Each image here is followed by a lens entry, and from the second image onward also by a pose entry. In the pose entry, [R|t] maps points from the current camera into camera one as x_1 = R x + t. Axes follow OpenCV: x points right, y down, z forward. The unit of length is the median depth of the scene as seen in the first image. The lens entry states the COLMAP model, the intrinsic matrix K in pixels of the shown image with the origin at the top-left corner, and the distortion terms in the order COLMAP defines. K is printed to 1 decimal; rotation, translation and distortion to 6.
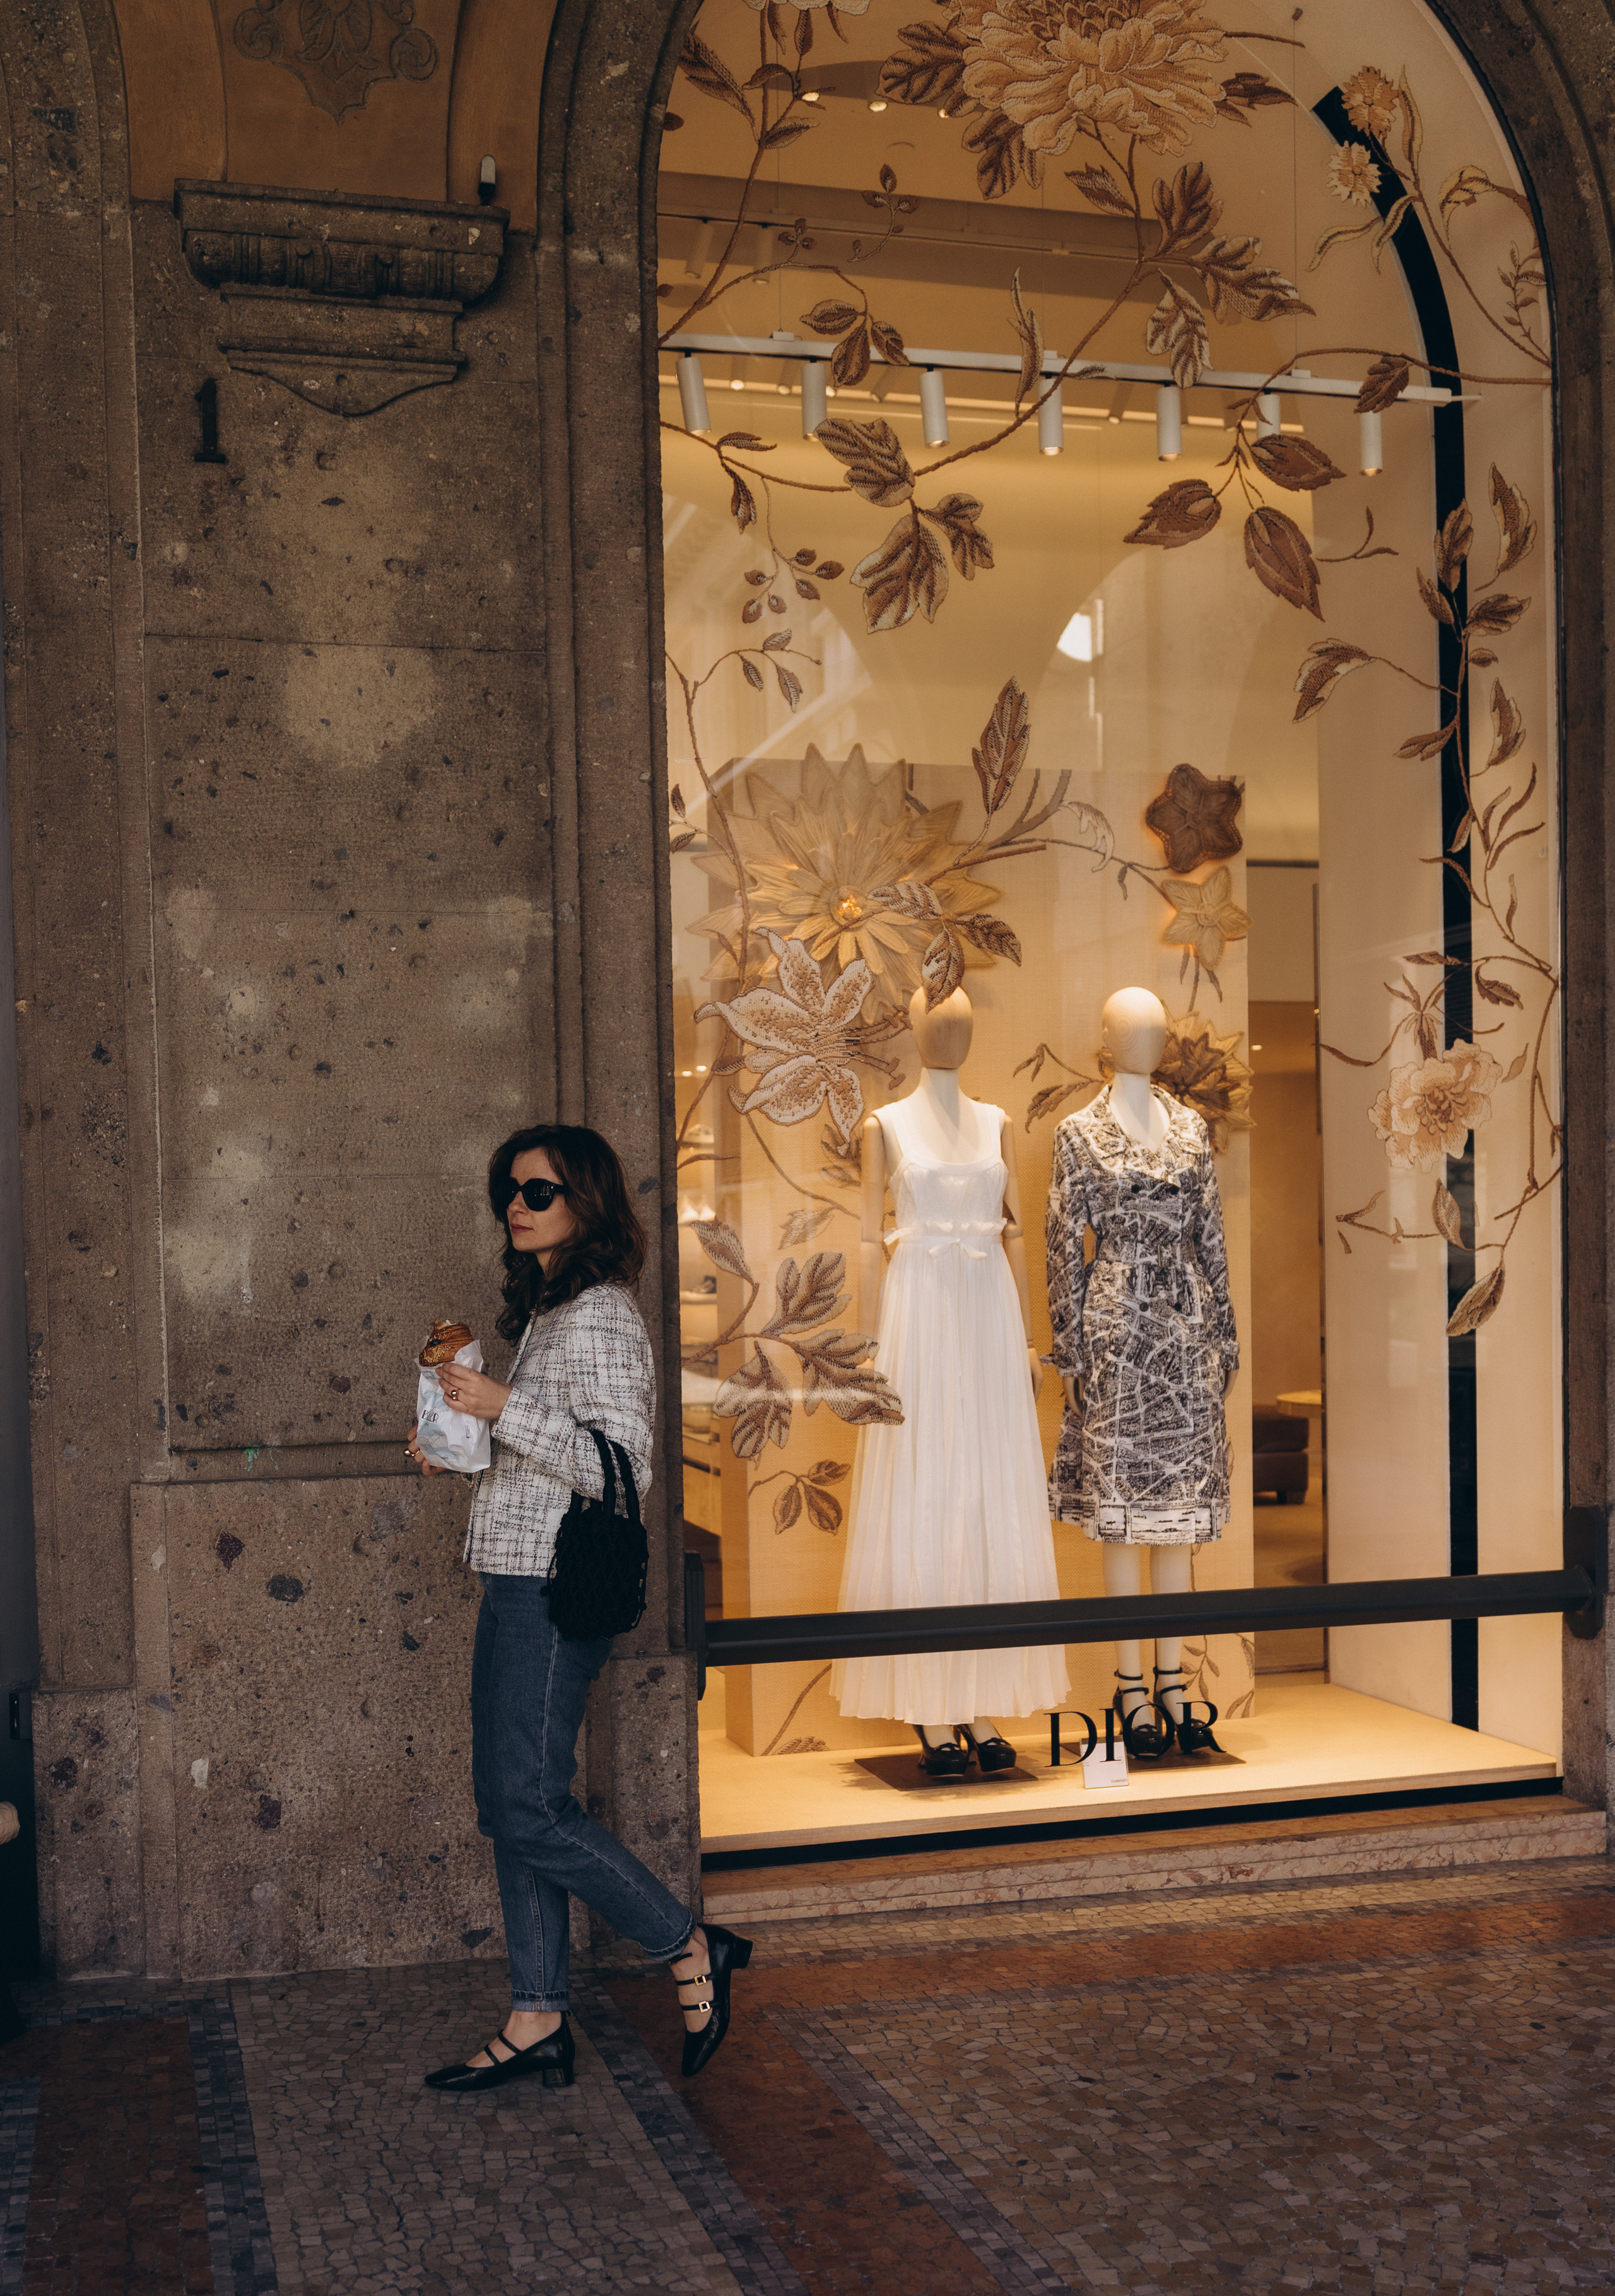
lens RADIAL K [[2269.7, 0, 691.6], [0, 2269.7, 1373.0], [0, 0, 1]] dist [-0.025045, -0.010125]
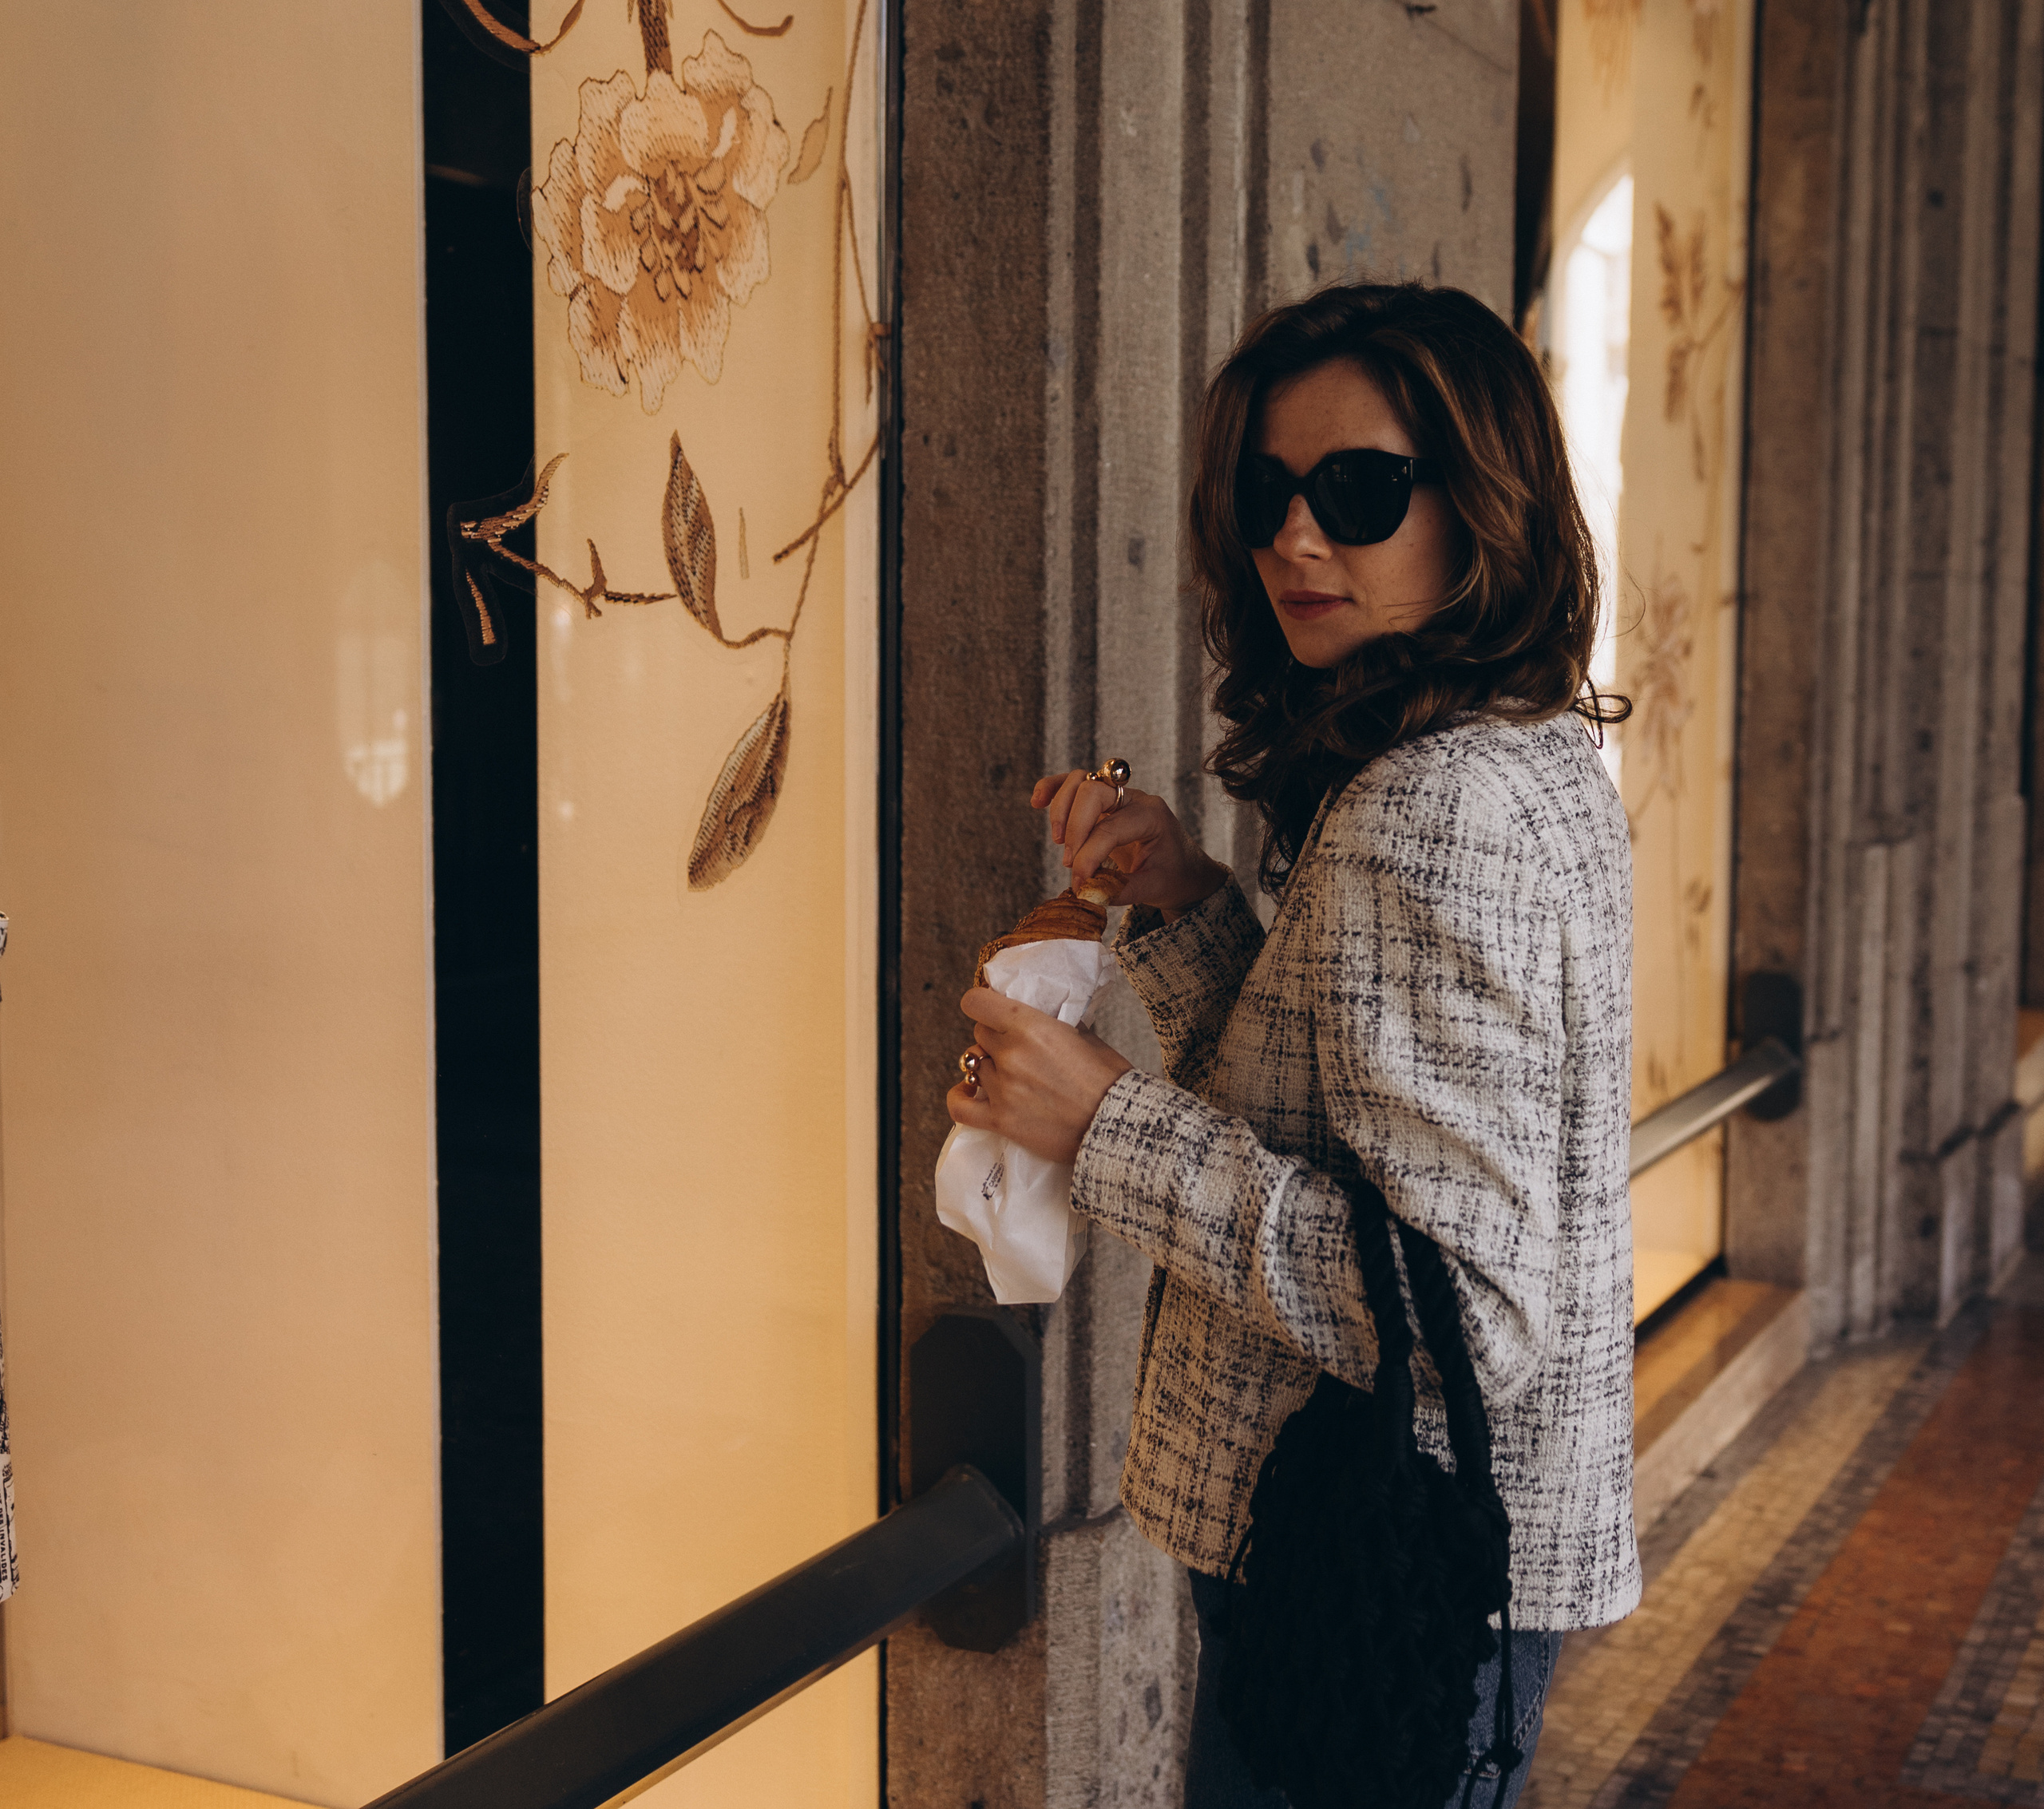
lens RADIAL K [[2738.3, 0, 1132.1], [0, 2738.3, 863.5], [0, 0, 1]] dist [0.010939, -0.004895]
pose [[0.629014, -0.033602, 0.776667, 0.053132], [0.012104, 0.999368, 0.033434, -0.036594], [-0.777300, -0.011630, 0.629023, 0.742905]]
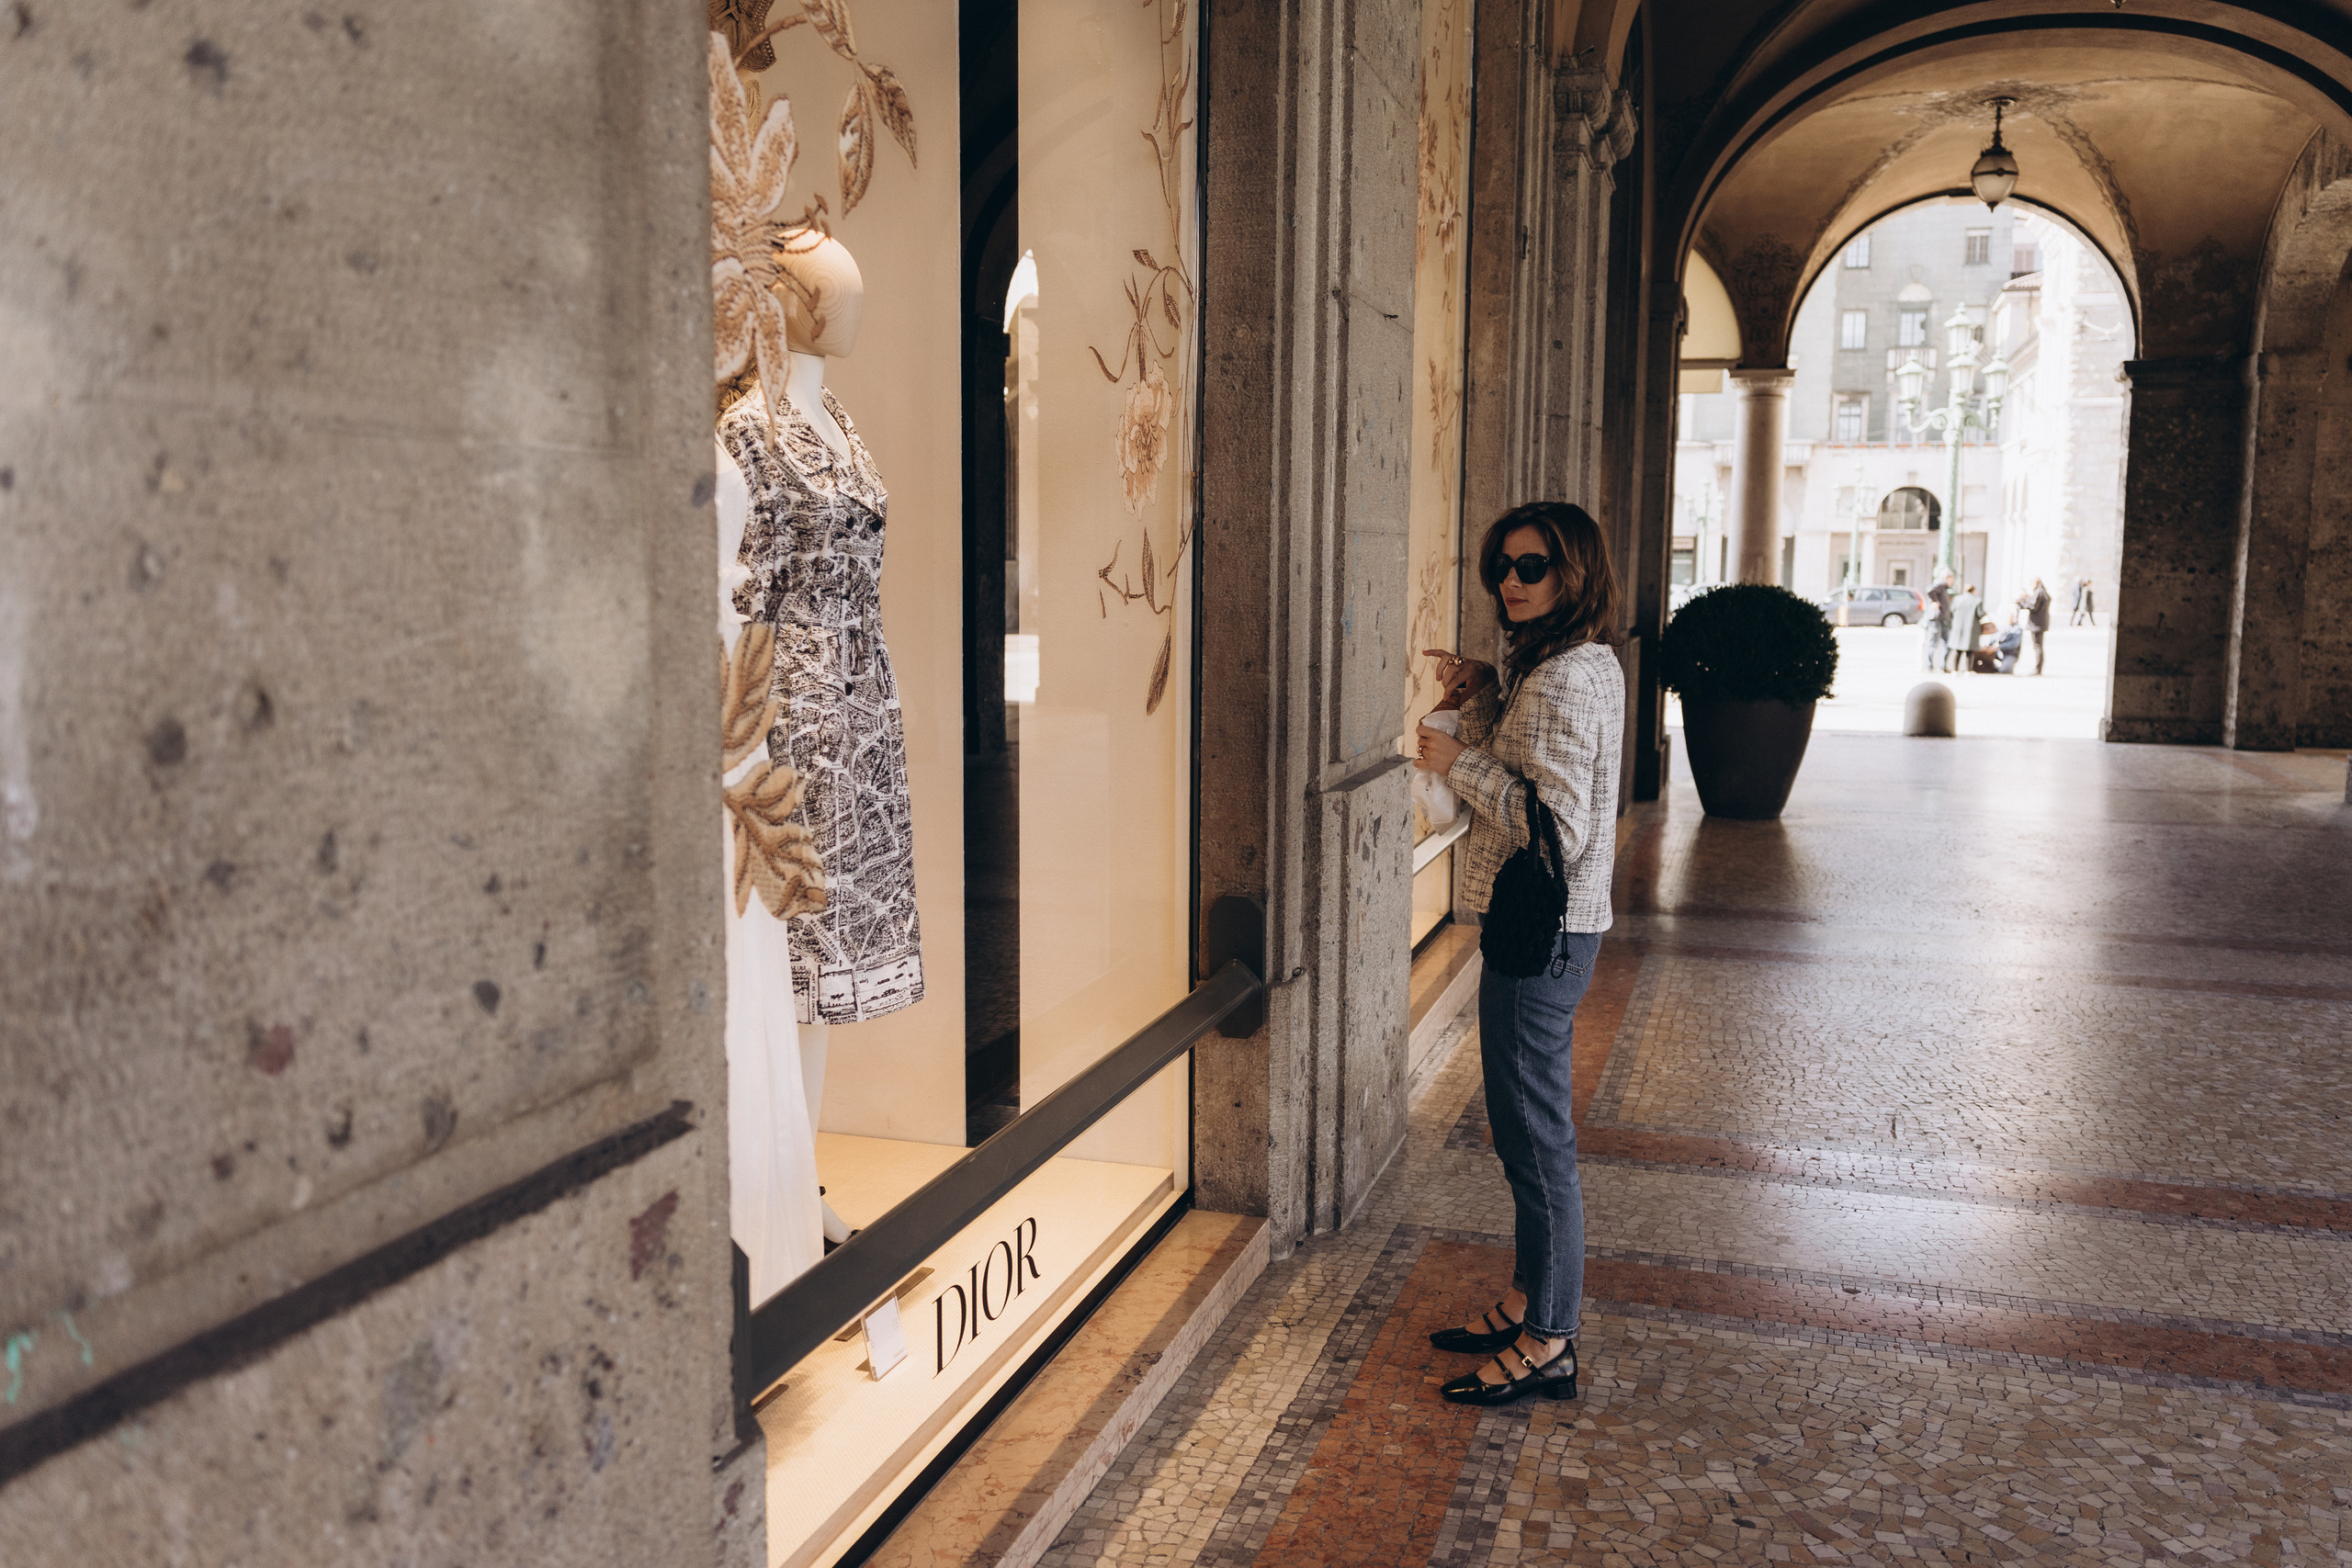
lens RADIAL K [[1897.7, 0, 1176.0], [0, 1897.7, 784.0], [0, 0, 1]] dist [0.020706, -0.044122]
pose [[0.522794, -0.073715, 0.849266, -0.289725], [0.019766, 0.997035, 0.074373, -0.047059], [-0.852230, -0.022095, 0.522701, 0.675017]]
